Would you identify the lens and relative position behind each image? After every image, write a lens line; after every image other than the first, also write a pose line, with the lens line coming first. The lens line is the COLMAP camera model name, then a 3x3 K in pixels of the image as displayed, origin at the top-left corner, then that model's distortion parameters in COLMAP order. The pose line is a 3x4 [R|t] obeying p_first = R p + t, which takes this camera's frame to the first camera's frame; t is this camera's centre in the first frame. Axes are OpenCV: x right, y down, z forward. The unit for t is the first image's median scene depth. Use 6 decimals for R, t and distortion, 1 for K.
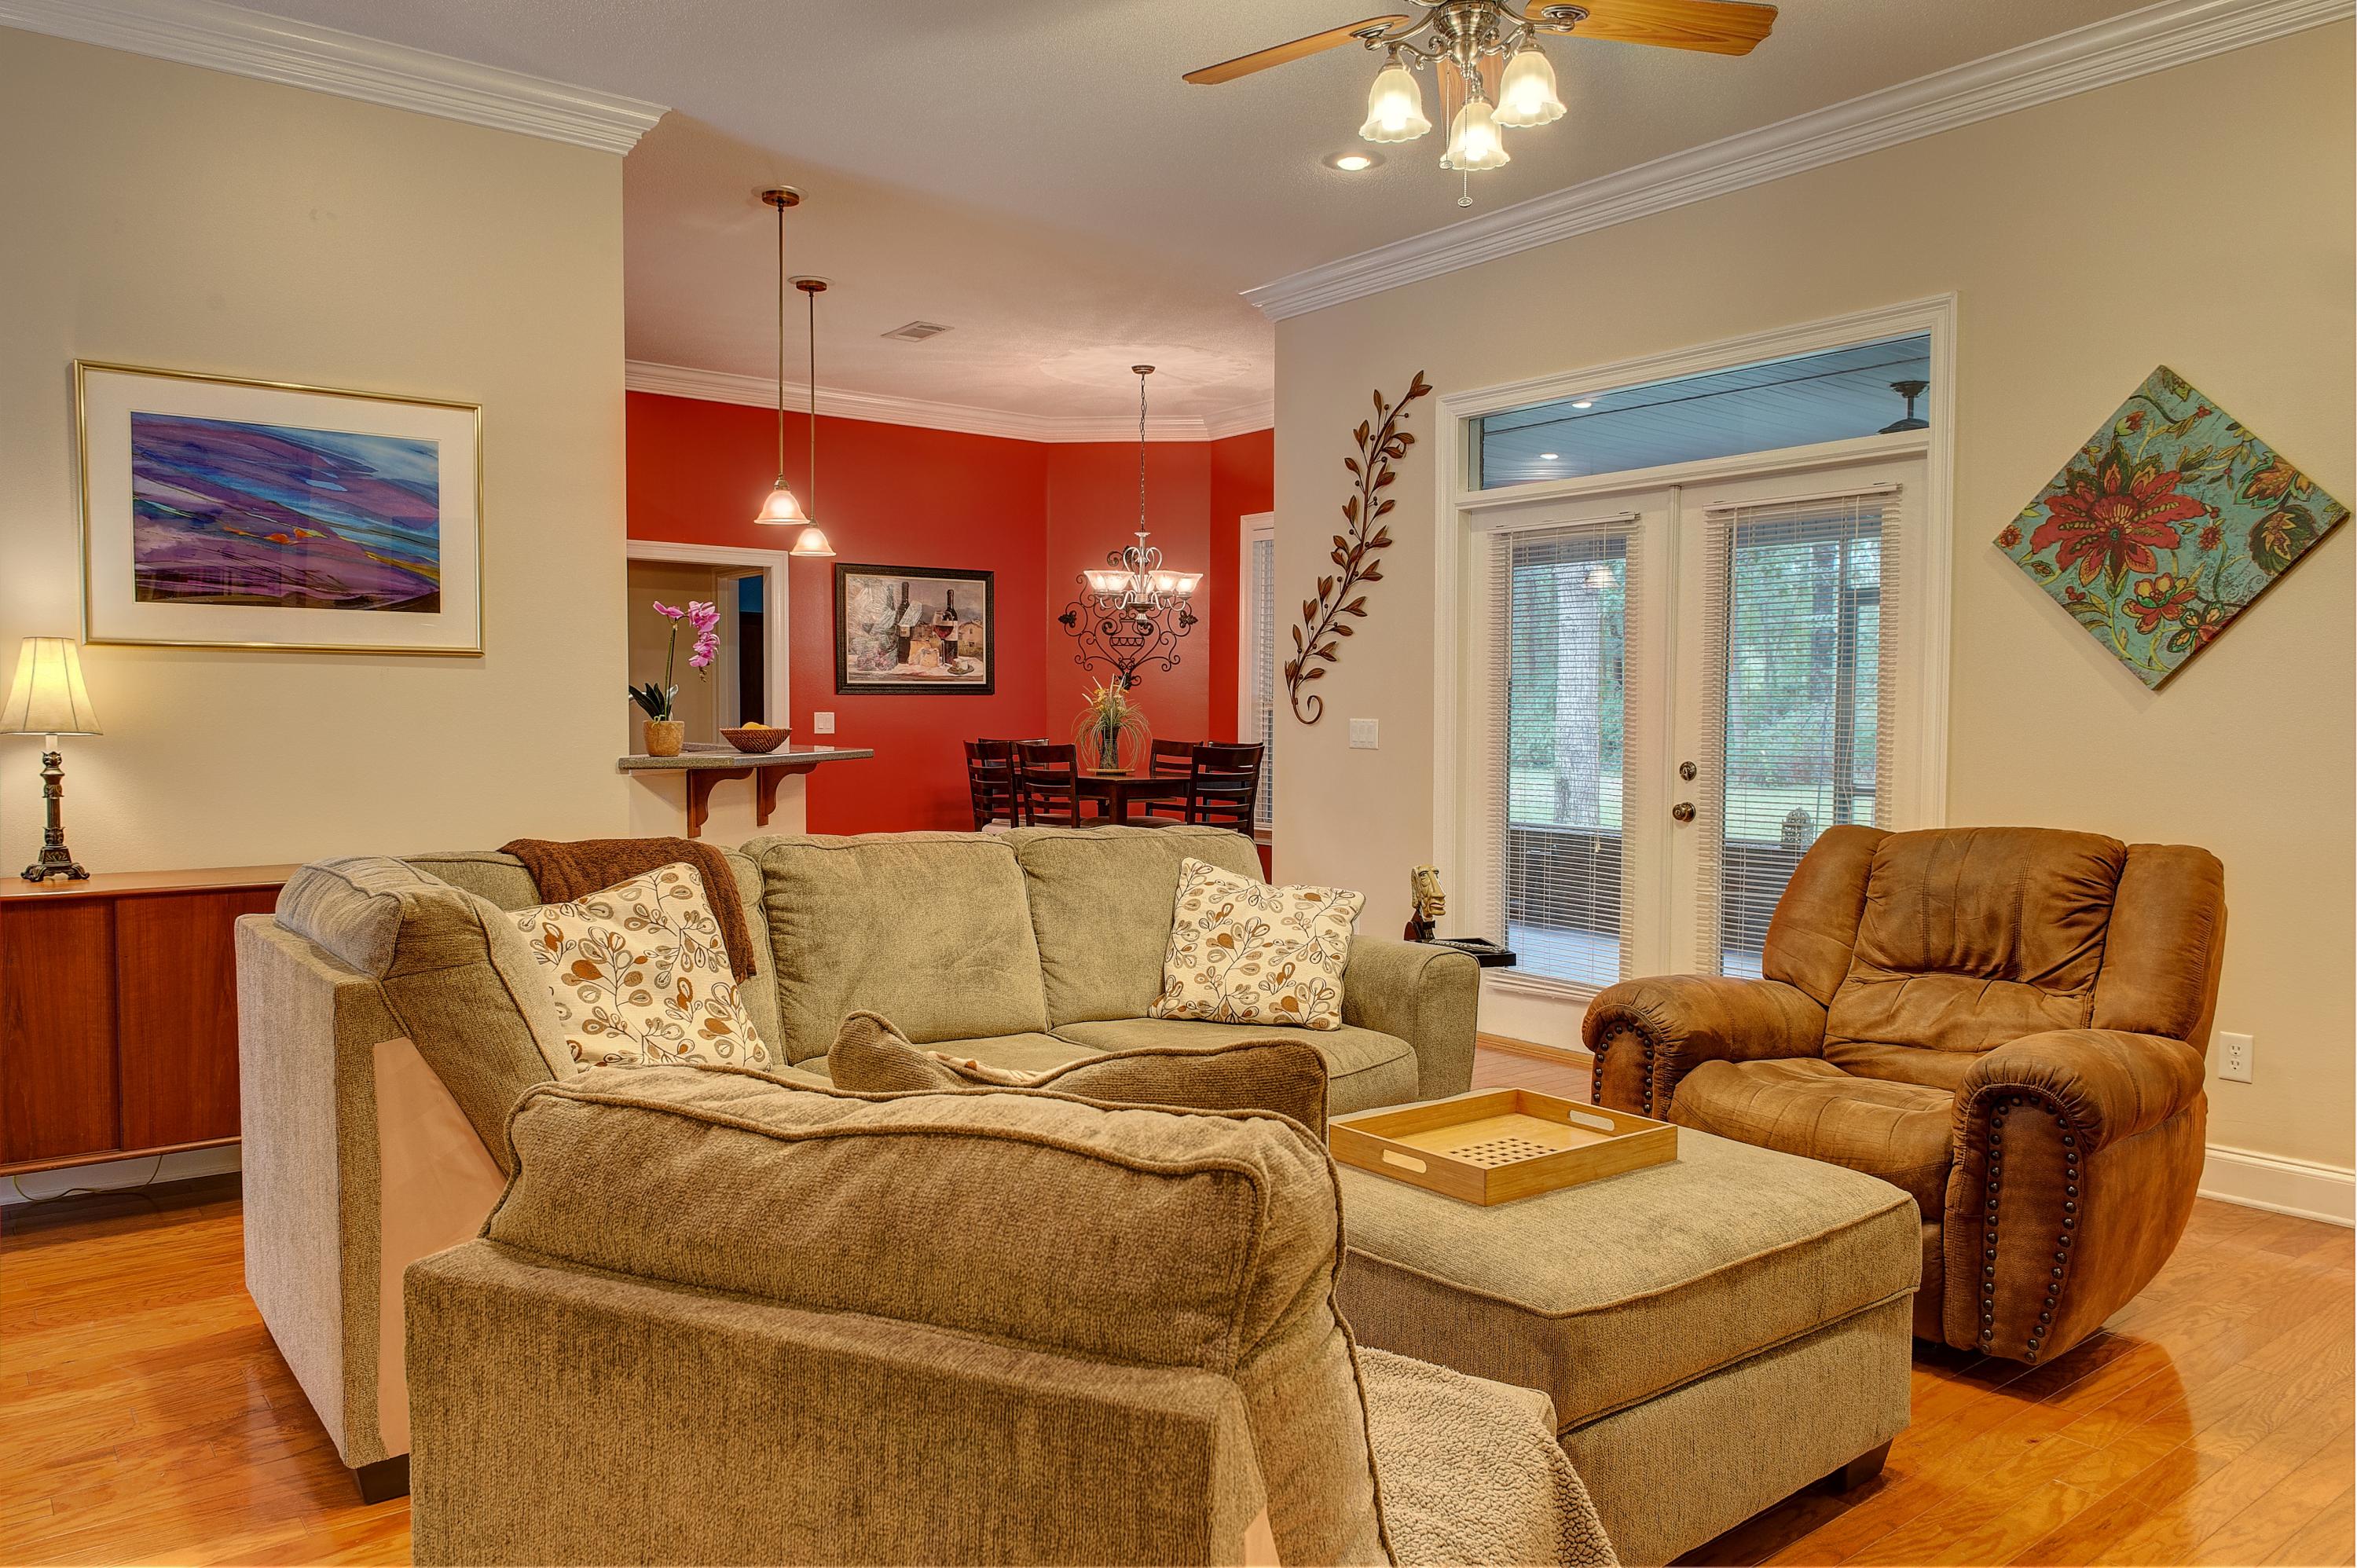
lens RADIAL K [[1596.0, 0, 1152.6], [0, 1596.0, 826.1], [0, 0, 1]] dist [0.008718, -0.002080]
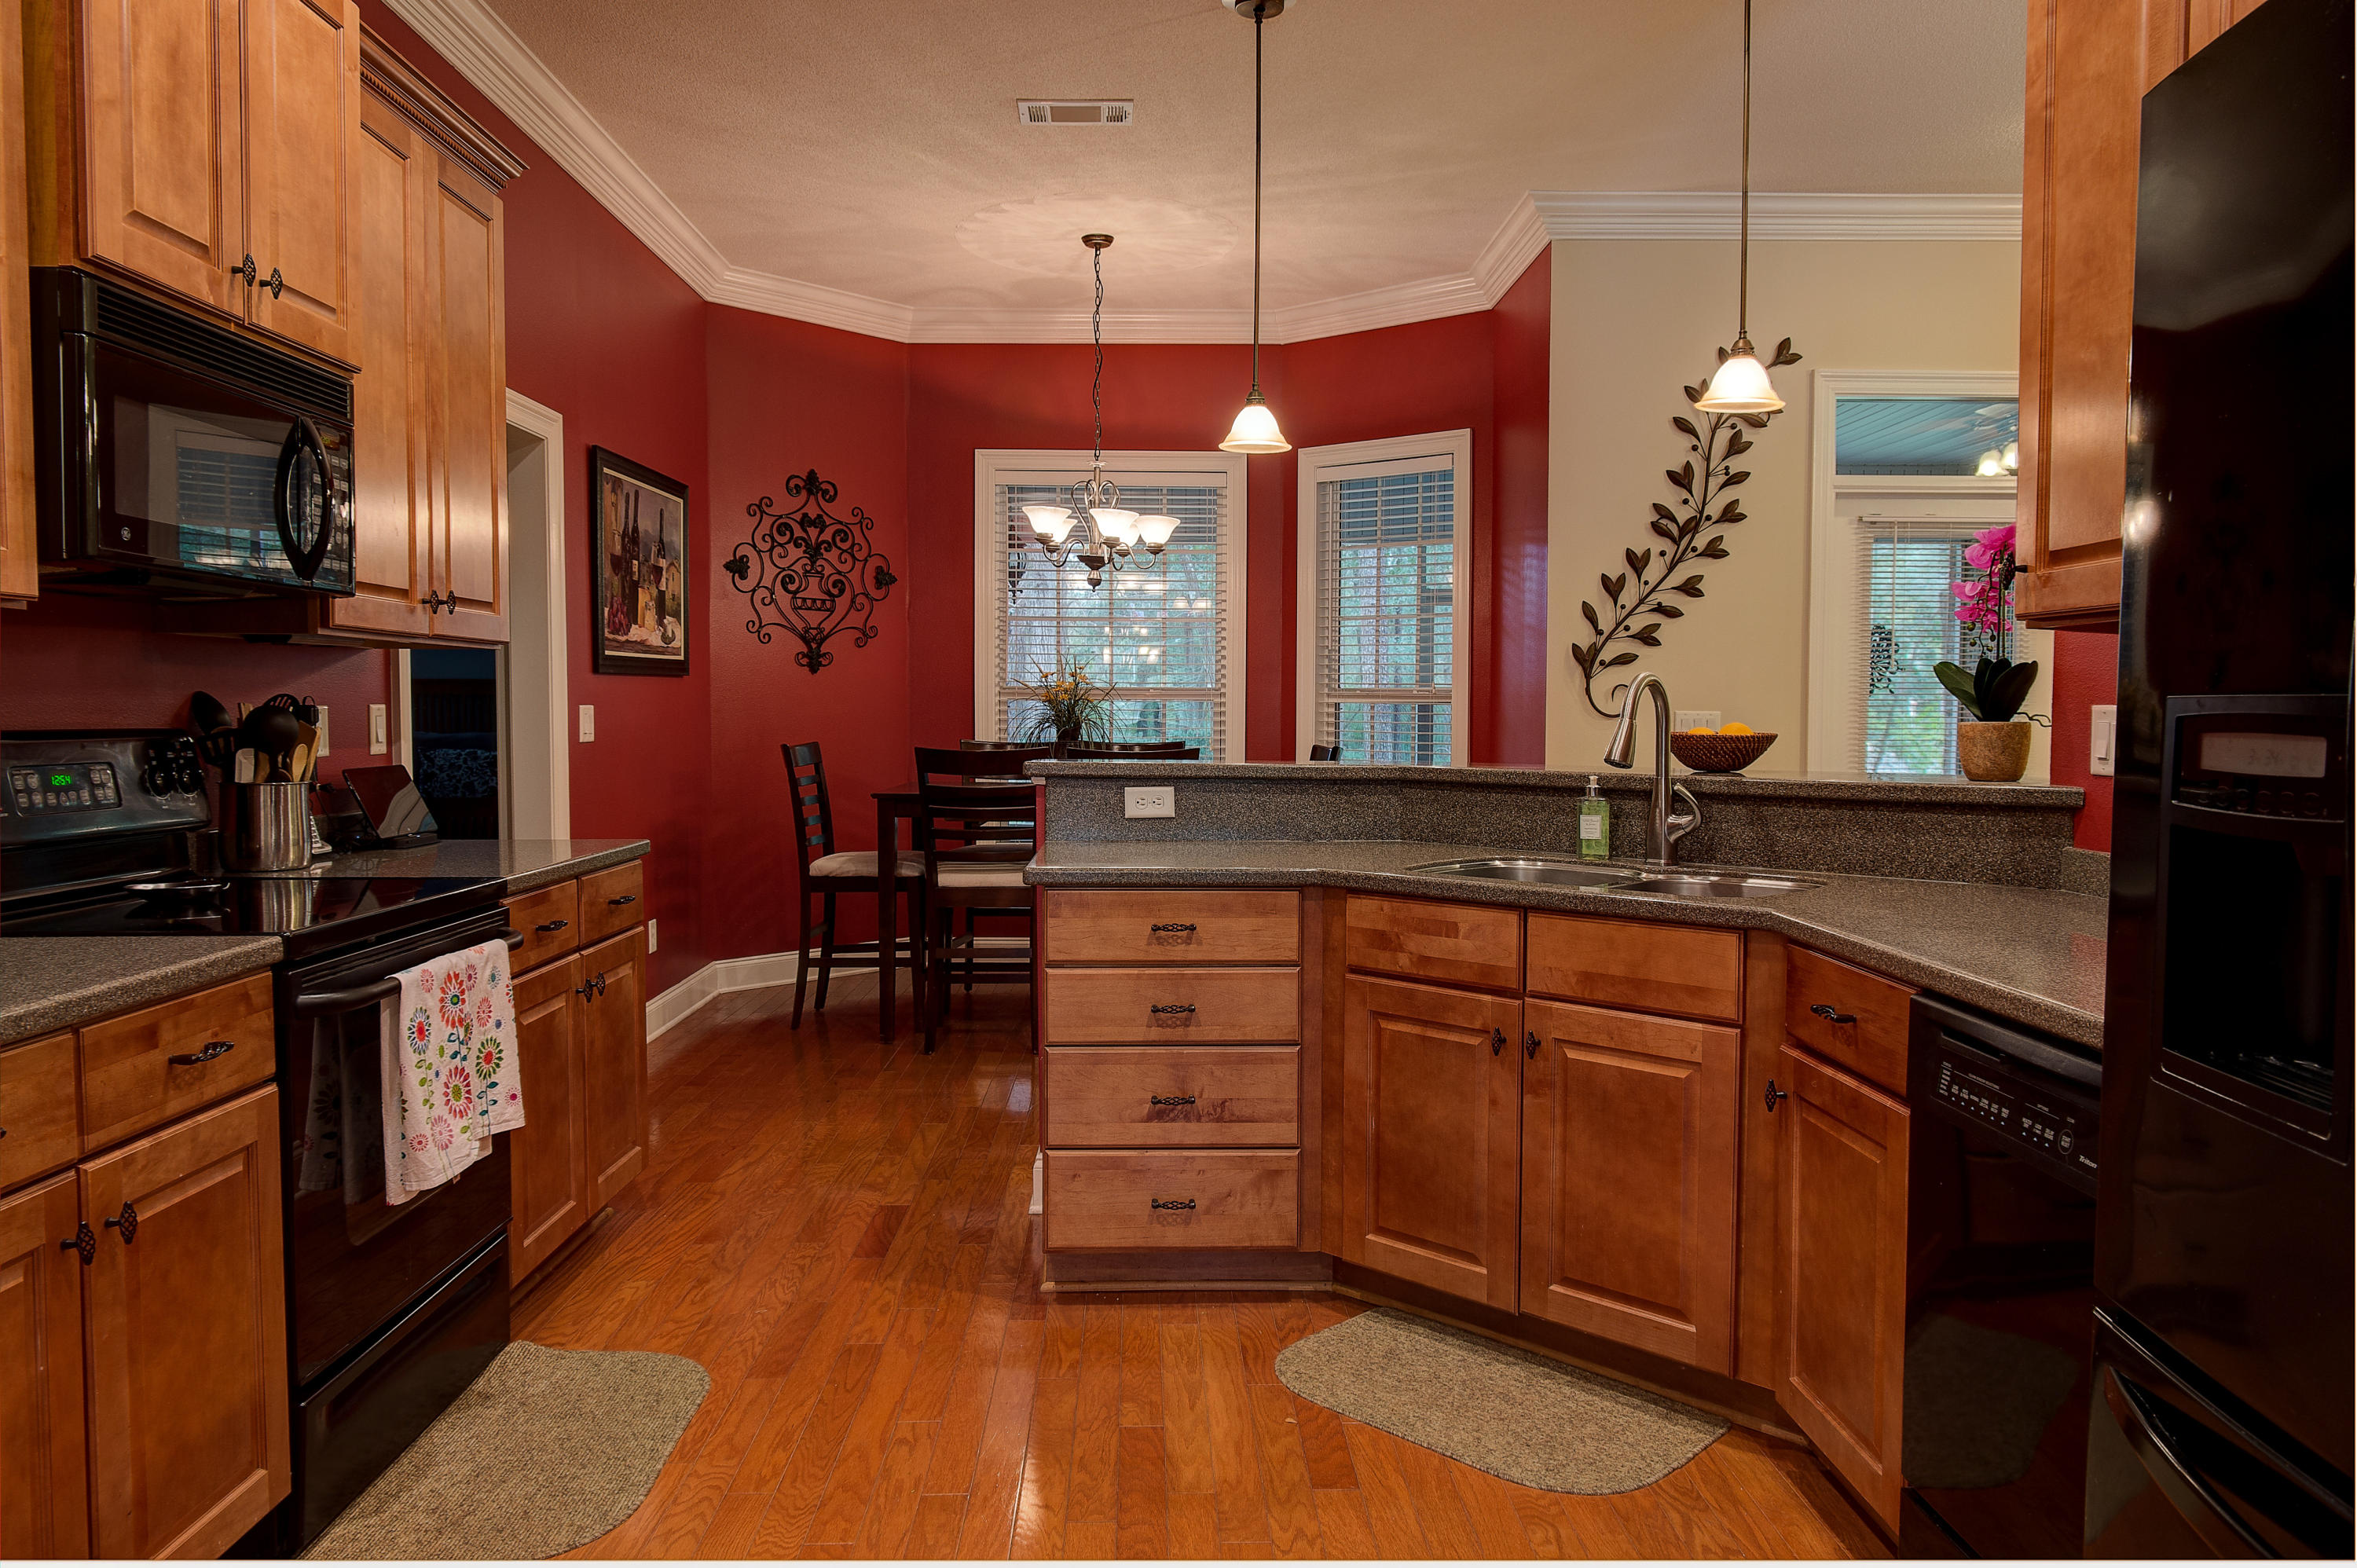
lens RADIAL K [[1596.0, 0, 1169.3], [0, 1596.0, 777.1], [0, 0, 1]] dist [0.008718, -0.002080]
pose [[0.601100, -0.041511, 0.798095, -0.725592], [0.058049, 0.998280, 0.008203, -0.052097], [-0.797063, 0.041398, 0.602476, 0.663057]]
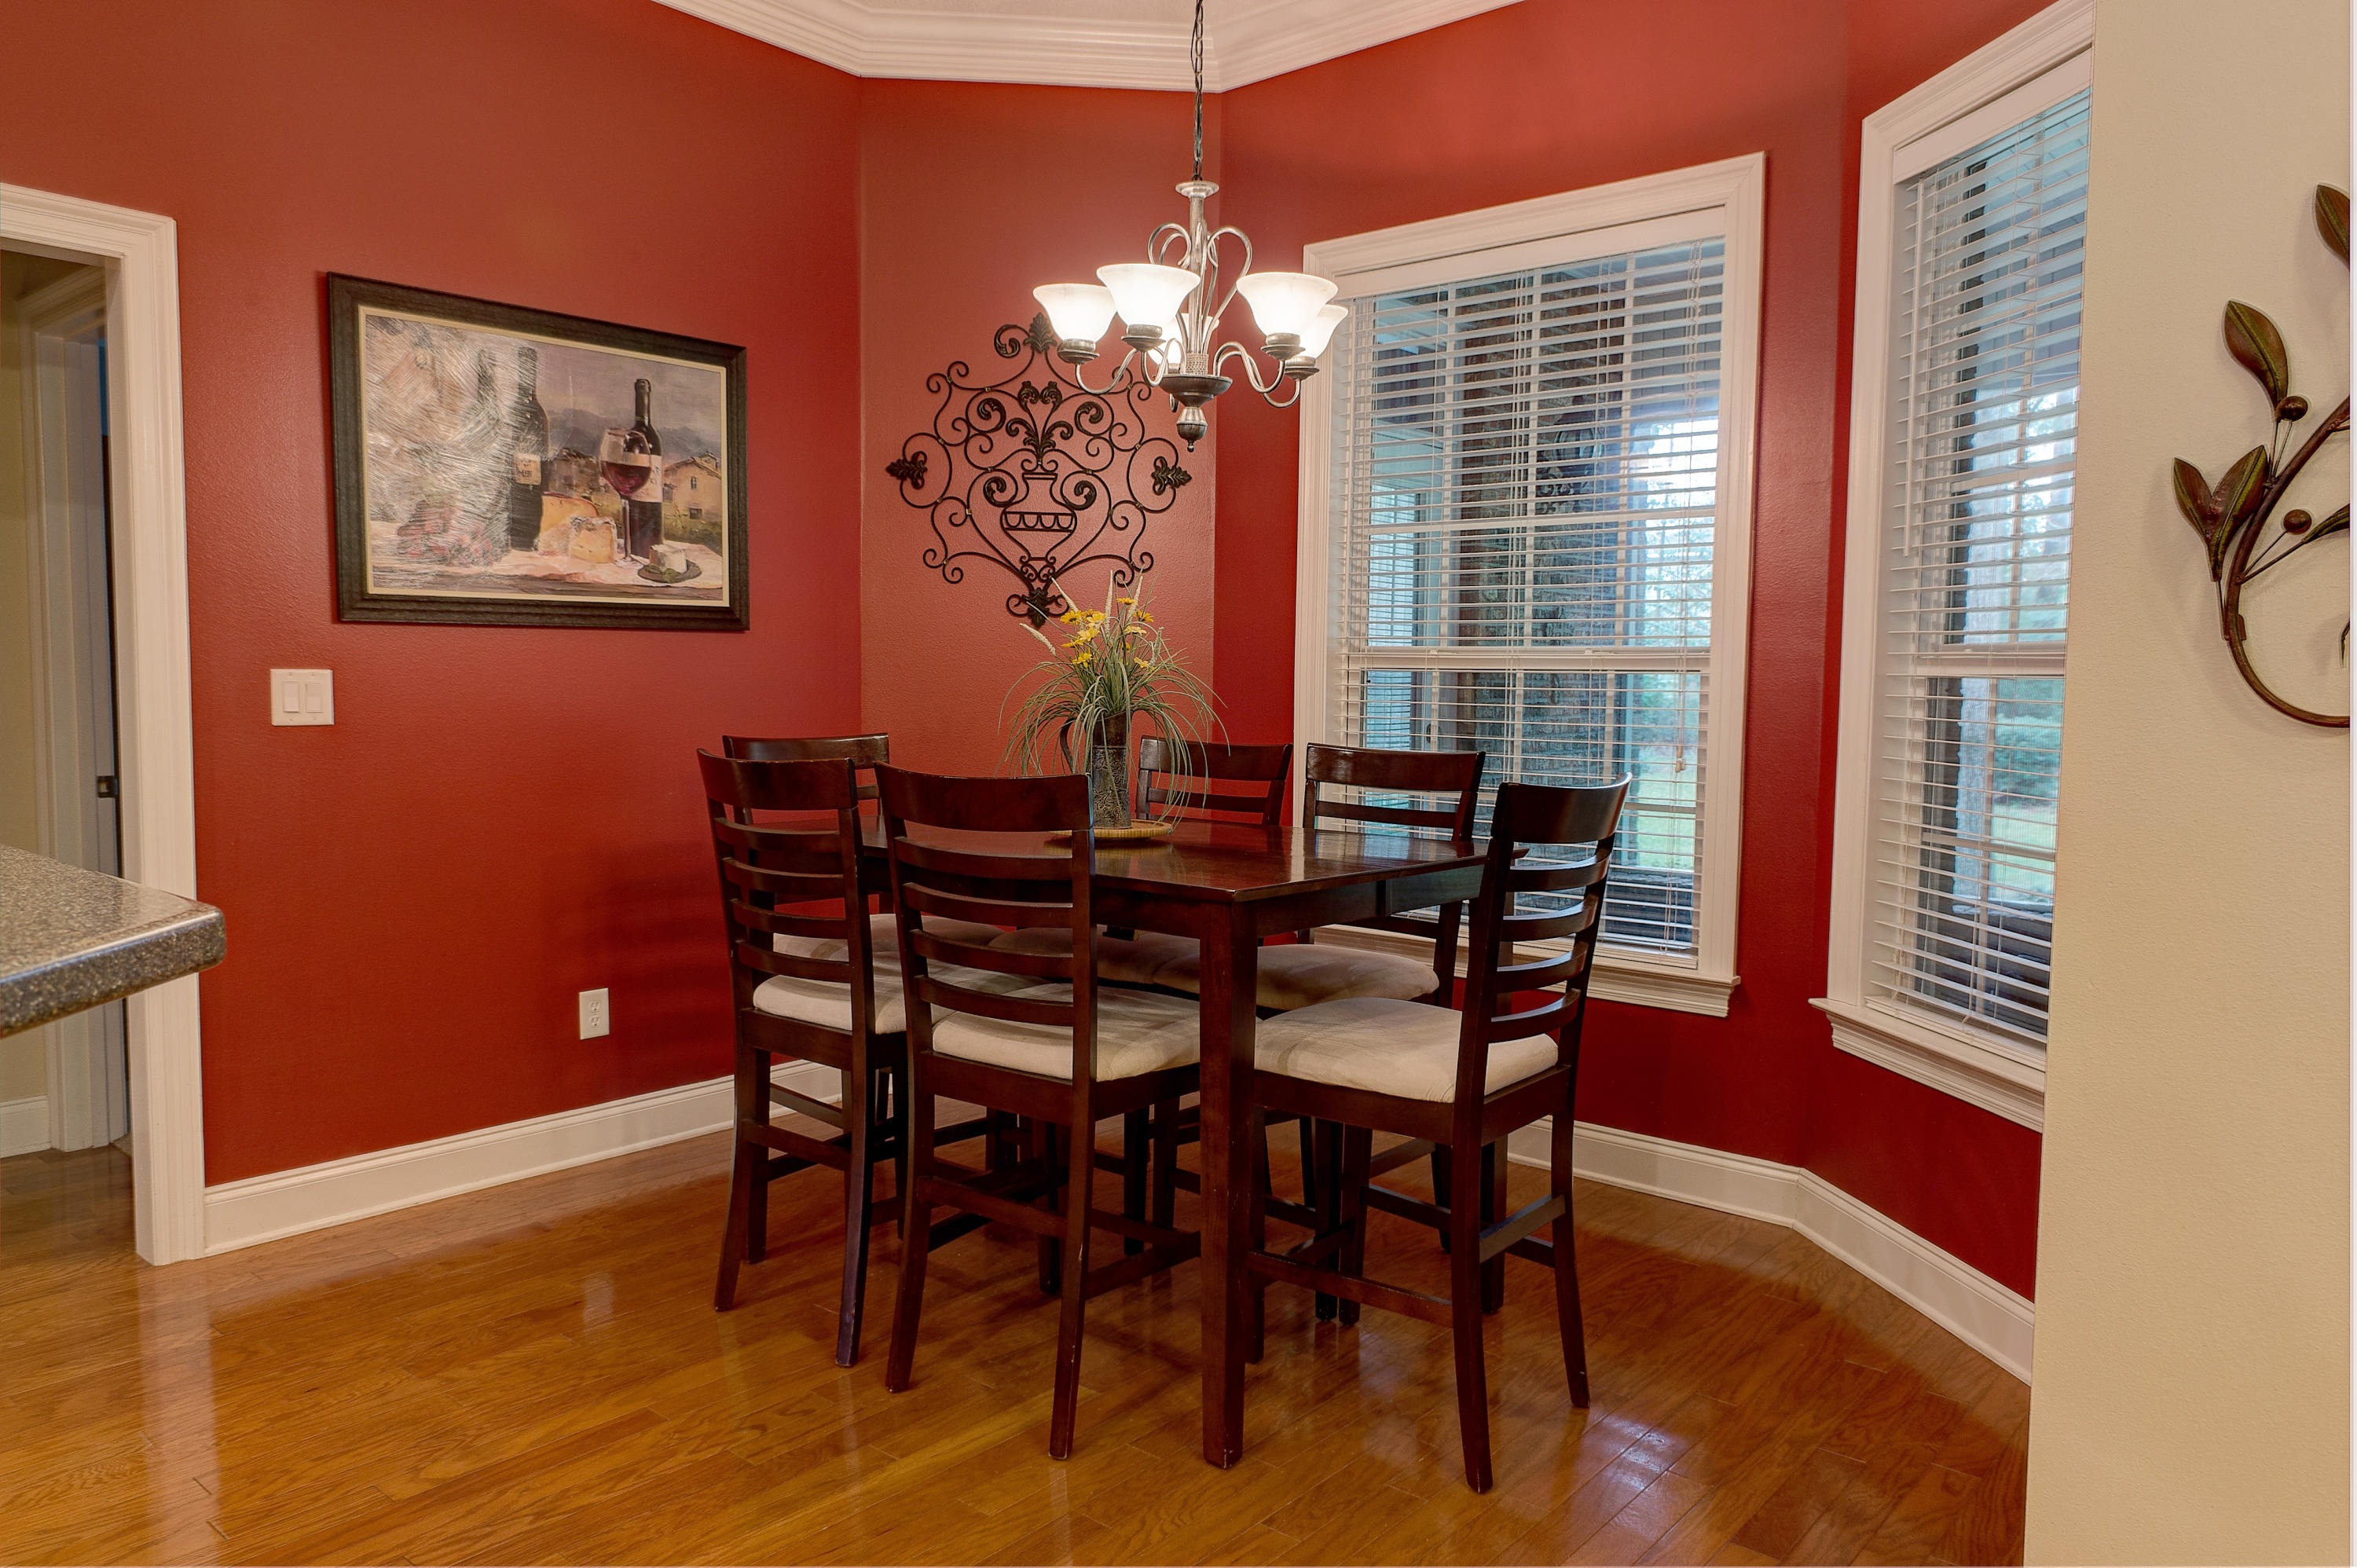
lens RADIAL K [[1596.0, 0, 1154.6], [0, 1596.0, 779.5], [0, 0, 1]] dist [0.008718, -0.002080]
pose [[0.979284, -0.010496, 0.202221, -0.114654], [0.011565, 0.999925, -0.004106, -0.056523], [-0.202162, 0.006359, 0.979331, 0.797249]]
